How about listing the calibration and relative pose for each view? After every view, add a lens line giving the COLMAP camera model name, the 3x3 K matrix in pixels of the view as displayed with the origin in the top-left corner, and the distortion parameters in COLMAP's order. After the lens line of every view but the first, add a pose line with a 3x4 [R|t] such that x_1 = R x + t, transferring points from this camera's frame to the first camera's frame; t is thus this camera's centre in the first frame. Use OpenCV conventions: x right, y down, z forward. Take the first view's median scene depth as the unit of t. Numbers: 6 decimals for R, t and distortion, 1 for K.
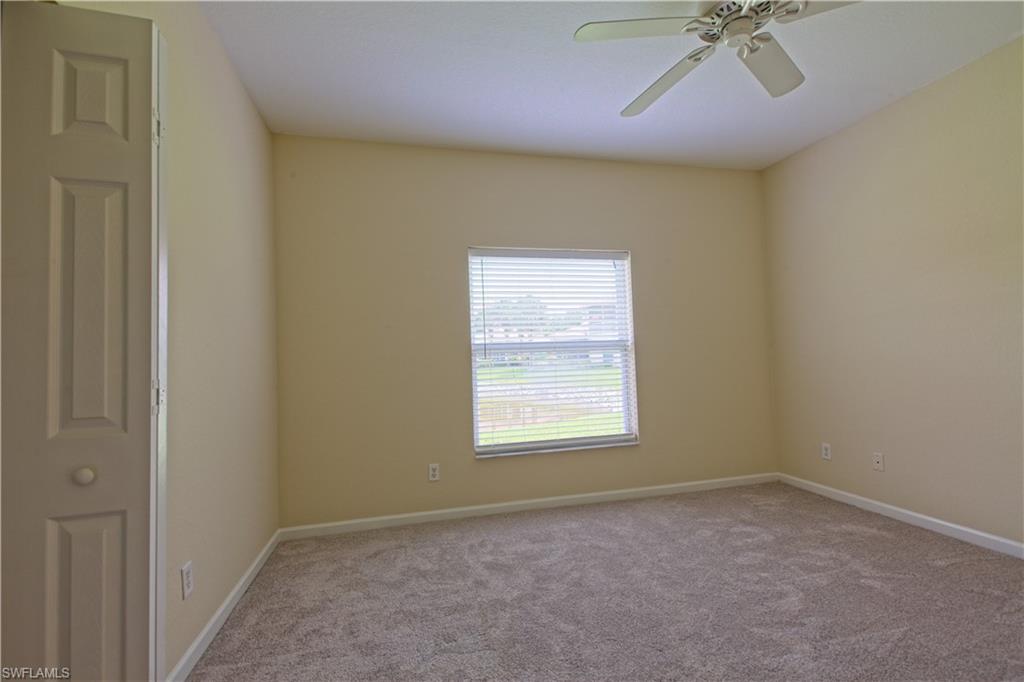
lens RADIAL K [[449.0, 0, 513.7], [0, 449.0, 335.9], [0, 0, 1]] dist [0.007154, -0.004157]
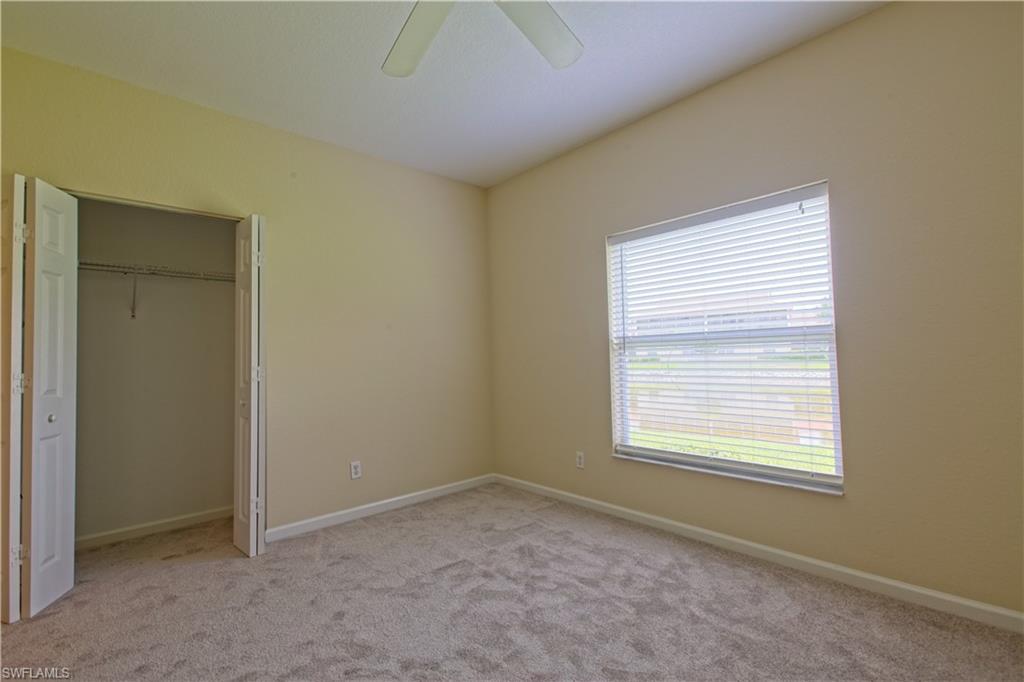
lens RADIAL K [[449.0, 0, 513.4], [0, 449.0, 341.1], [0, 0, 1]] dist [0.007154, -0.004157]
pose [[0.483472, -0.008762, -0.875316, 0.702985], [0.049440, 0.998627, 0.017312, -0.001112], [0.873963, -0.051646, 0.483241, 0.384487]]
